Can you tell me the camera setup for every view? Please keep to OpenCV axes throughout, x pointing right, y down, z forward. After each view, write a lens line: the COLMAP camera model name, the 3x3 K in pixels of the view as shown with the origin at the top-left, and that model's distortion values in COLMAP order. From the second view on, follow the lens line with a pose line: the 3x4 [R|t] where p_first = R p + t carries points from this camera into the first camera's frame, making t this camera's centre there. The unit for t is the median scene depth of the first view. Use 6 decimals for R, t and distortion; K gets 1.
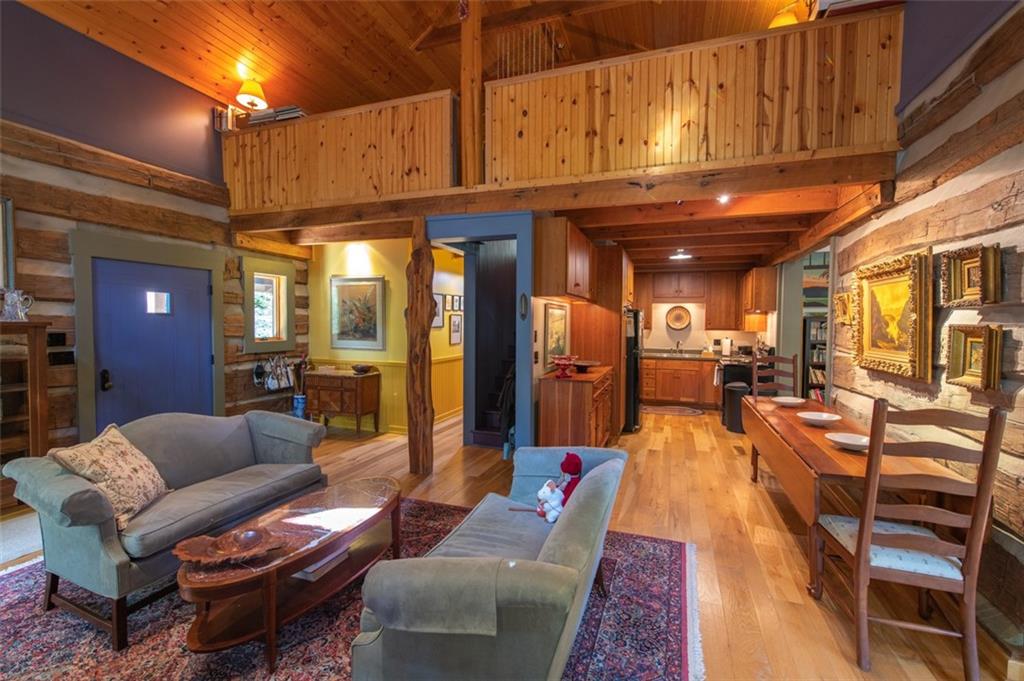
lens RADIAL K [[434.2, 0, 519.9], [0, 434.2, 339.1], [0, 0, 1]] dist [0.016166, -0.007349]
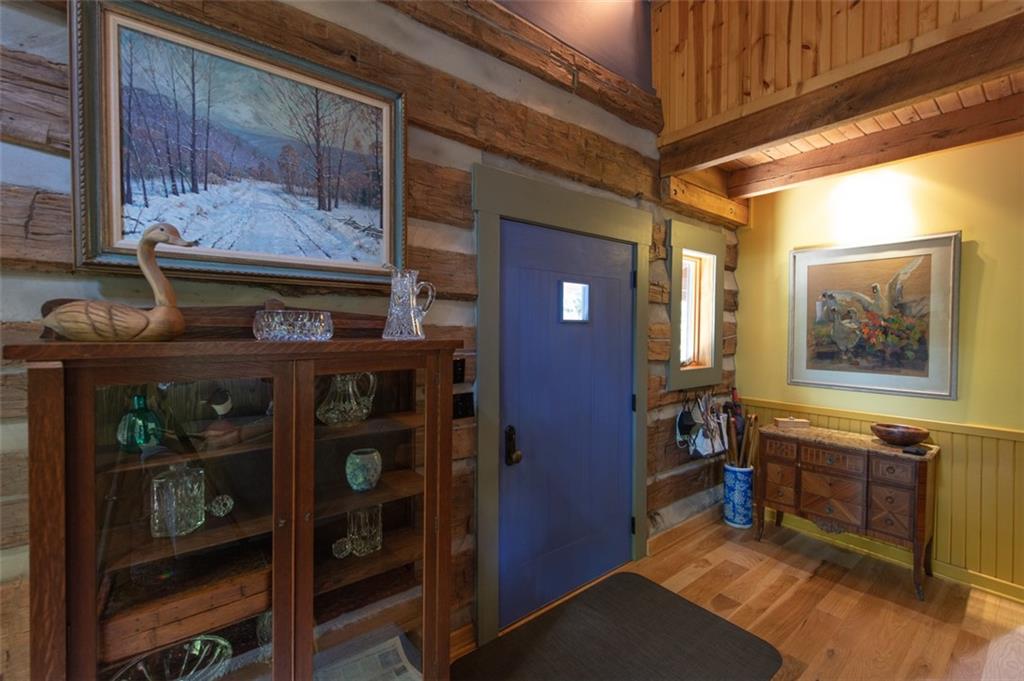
lens RADIAL K [[434.2, 0, 519.9], [0, 434.2, 339.1], [0, 0, 1]] dist [0.016166, -0.007349]
pose [[0.851366, 0.006610, -0.524531, -0.613965], [-0.018183, 0.999692, -0.016914, -0.026223], [0.524258, 0.023938, 0.851223, 0.510507]]
